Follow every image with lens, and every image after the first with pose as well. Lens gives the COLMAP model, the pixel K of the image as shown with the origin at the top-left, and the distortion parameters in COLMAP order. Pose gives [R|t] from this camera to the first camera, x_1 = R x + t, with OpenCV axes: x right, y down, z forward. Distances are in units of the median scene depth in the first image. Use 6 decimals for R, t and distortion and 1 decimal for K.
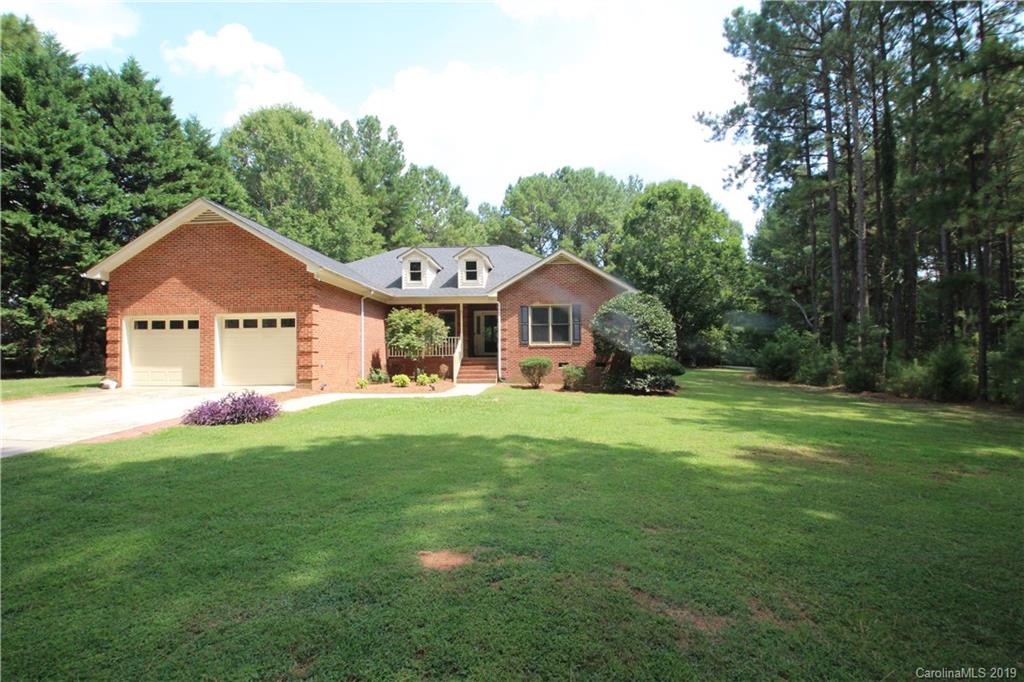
lens RADIAL K [[477.4, 0, 512.0], [0, 477.4, 341.0], [0, 0, 1]] dist [0.031699, -0.038006]
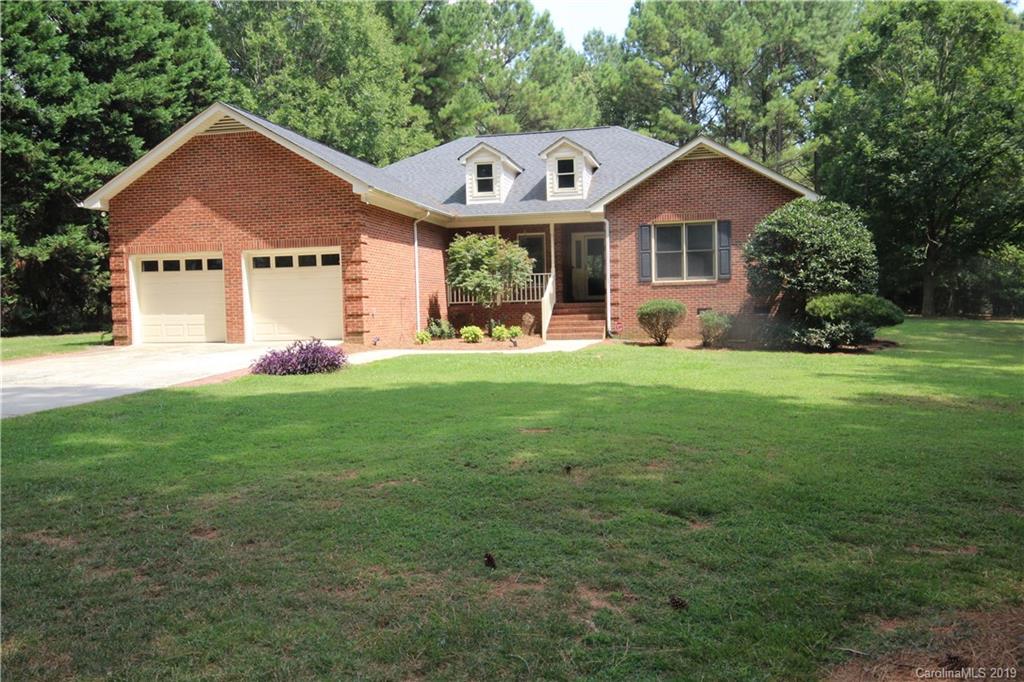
lens RADIAL K [[863.2, 0, 512.0], [0, 863.2, 341.0], [0, 0, 1]] dist [0.071525, -0.088132]
pose [[0.987326, -0.008336, -0.158489, 0.033390], [0.019787, 0.997294, 0.070810, 0.000051], [0.157470, -0.073048, 0.984818, -0.247940]]
